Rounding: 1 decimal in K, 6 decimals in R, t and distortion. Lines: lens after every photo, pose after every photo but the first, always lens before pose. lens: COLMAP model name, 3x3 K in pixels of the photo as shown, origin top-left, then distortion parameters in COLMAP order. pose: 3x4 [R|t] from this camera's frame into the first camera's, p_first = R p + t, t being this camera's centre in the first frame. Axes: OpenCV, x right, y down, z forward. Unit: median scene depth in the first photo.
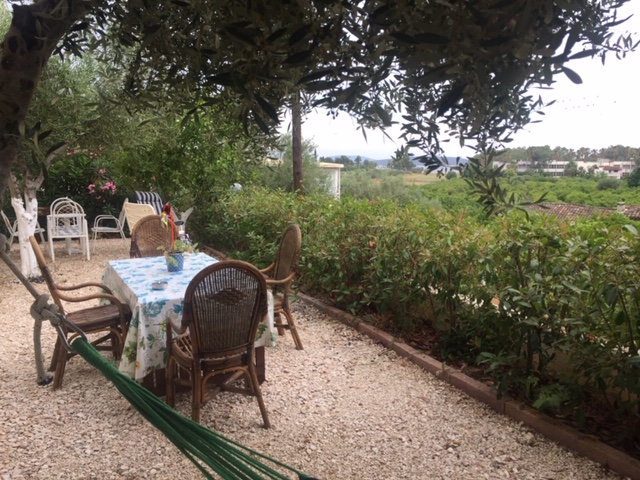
lens RADIAL K [[549.4, 0, 319.2], [0, 549.4, 240.0], [0, 0, 1]] dist [0.069613, -0.089442]
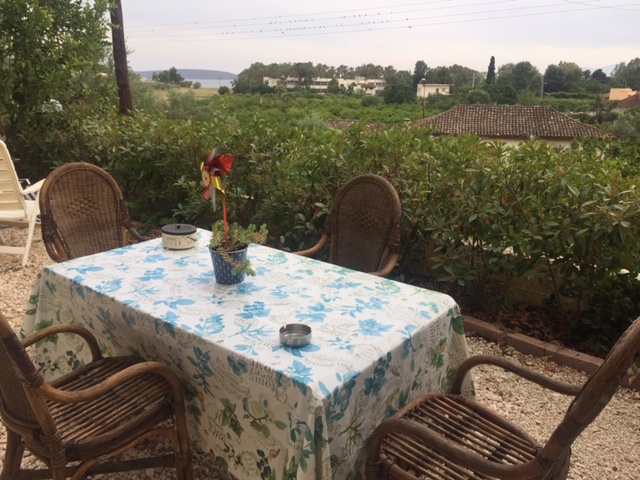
lens RADIAL K [[549.4, 0, 321.3], [0, 549.4, 240.7], [0, 0, 1]] dist [0.069613, -0.089442]
pose [[0.916820, -0.095878, 0.387618, -0.173303], [0.037199, 0.987032, 0.156157, -0.027126], [-0.397563, -0.128748, 0.908497, 0.225465]]
